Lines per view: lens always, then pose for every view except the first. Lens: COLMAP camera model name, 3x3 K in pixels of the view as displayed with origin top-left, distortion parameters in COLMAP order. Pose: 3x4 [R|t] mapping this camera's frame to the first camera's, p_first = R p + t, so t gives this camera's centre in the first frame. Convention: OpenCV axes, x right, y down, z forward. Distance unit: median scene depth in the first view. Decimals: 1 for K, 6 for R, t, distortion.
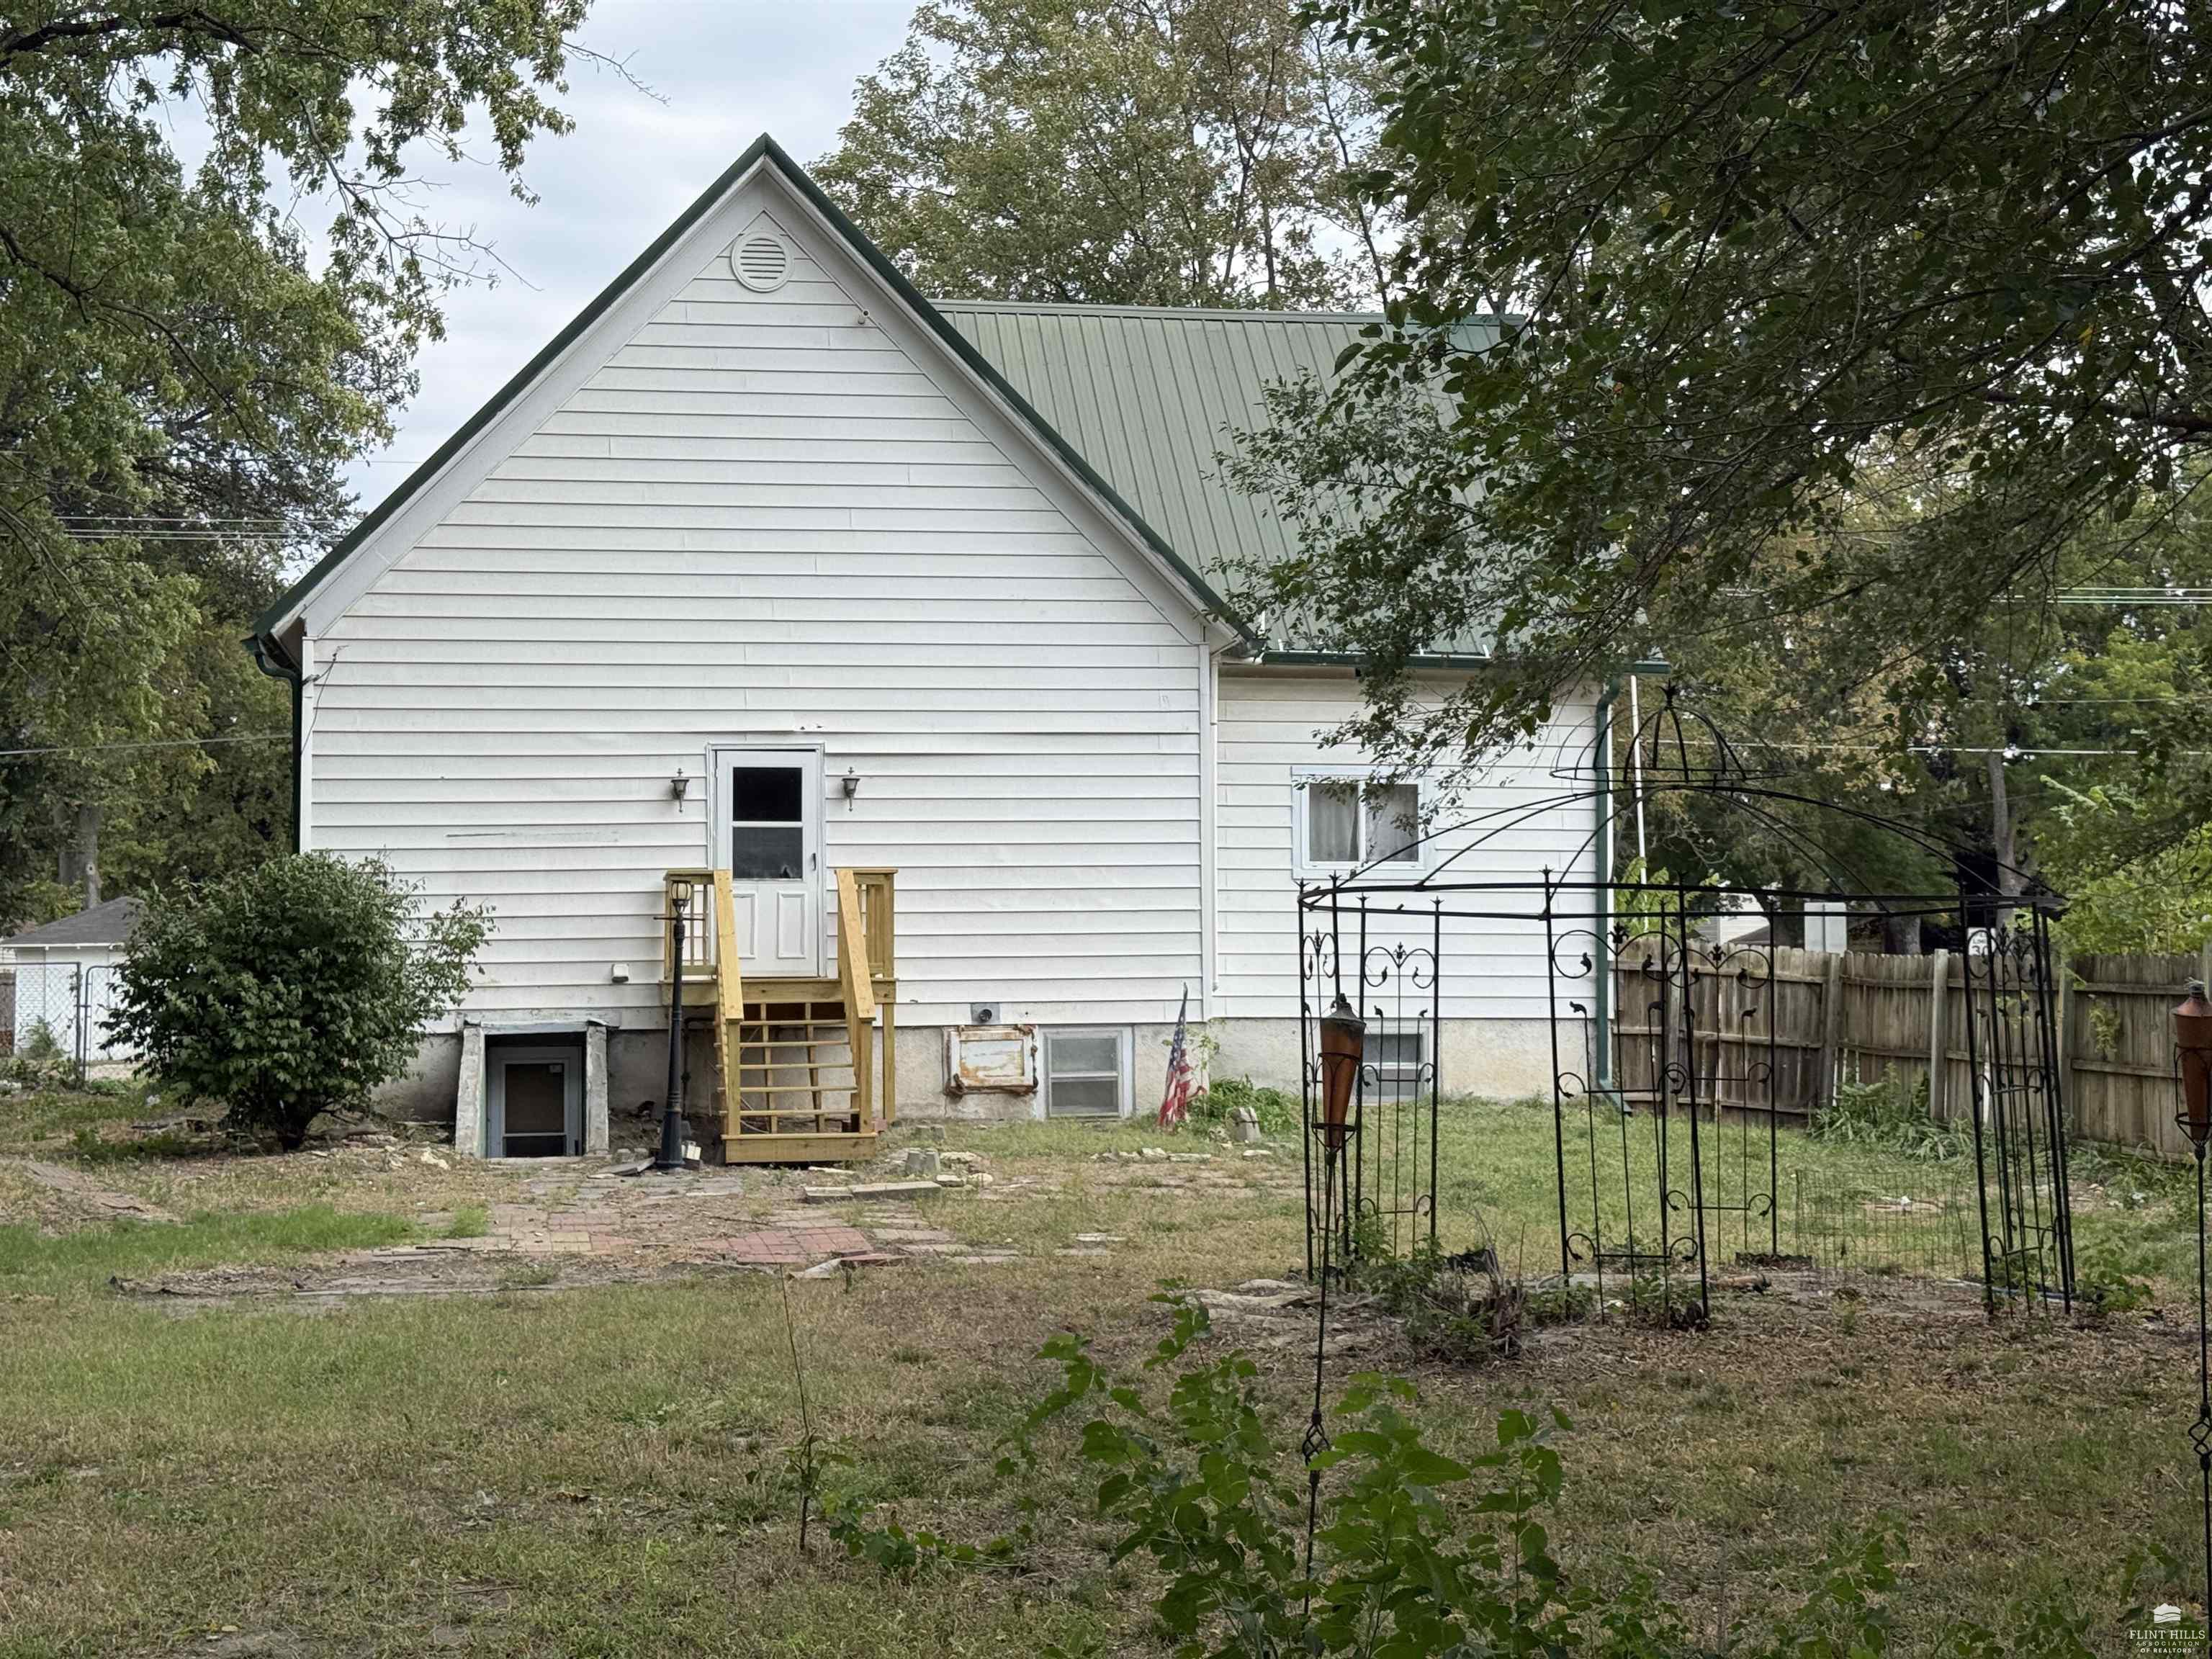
lens RADIAL K [[3097.4, 0, 1106.0], [0, 3097.4, 829.5], [0, 0, 1]] dist [0.149540, 0.012153]
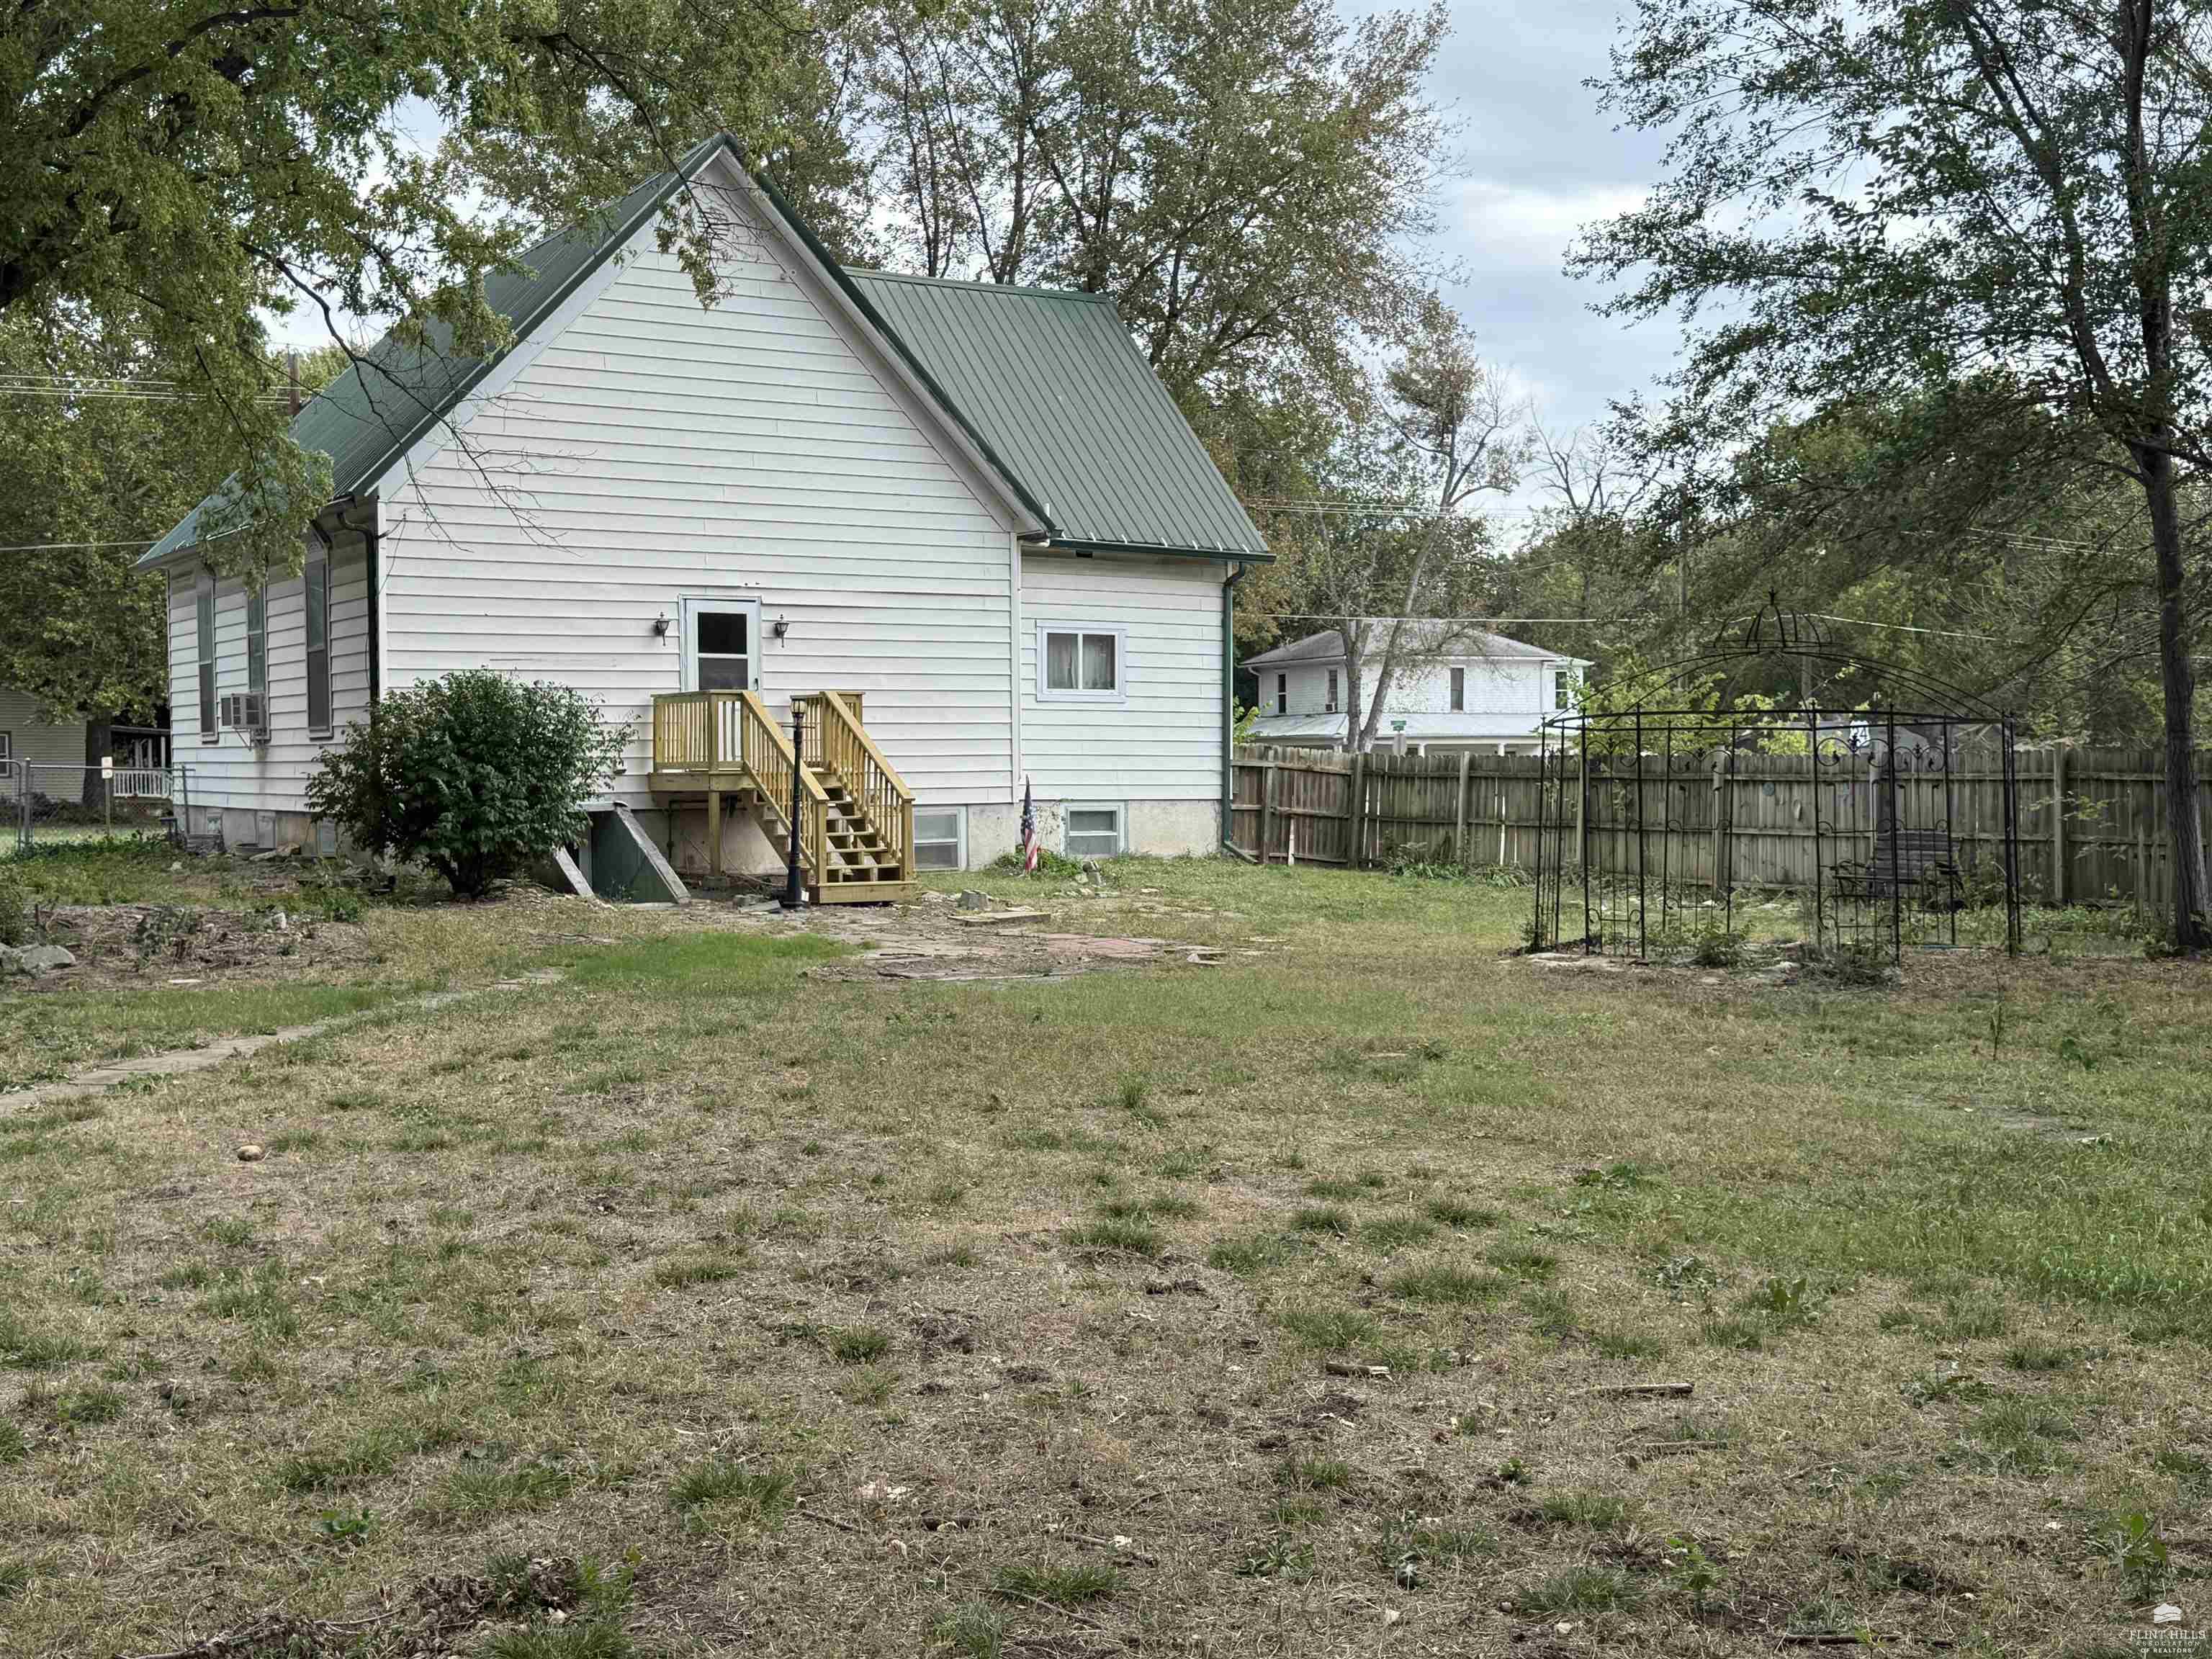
lens RADIAL K [[2498.6, 0, 1106.0], [0, 2498.6, 829.5], [0, 0, 1]] dist [0.118257, 0.009142]
pose [[0.922645, -0.008891, 0.385547, -0.372305], [-0.017549, 0.997731, 0.065004, -0.000167], [-0.385250, -0.066742, 0.920395, -0.060574]]
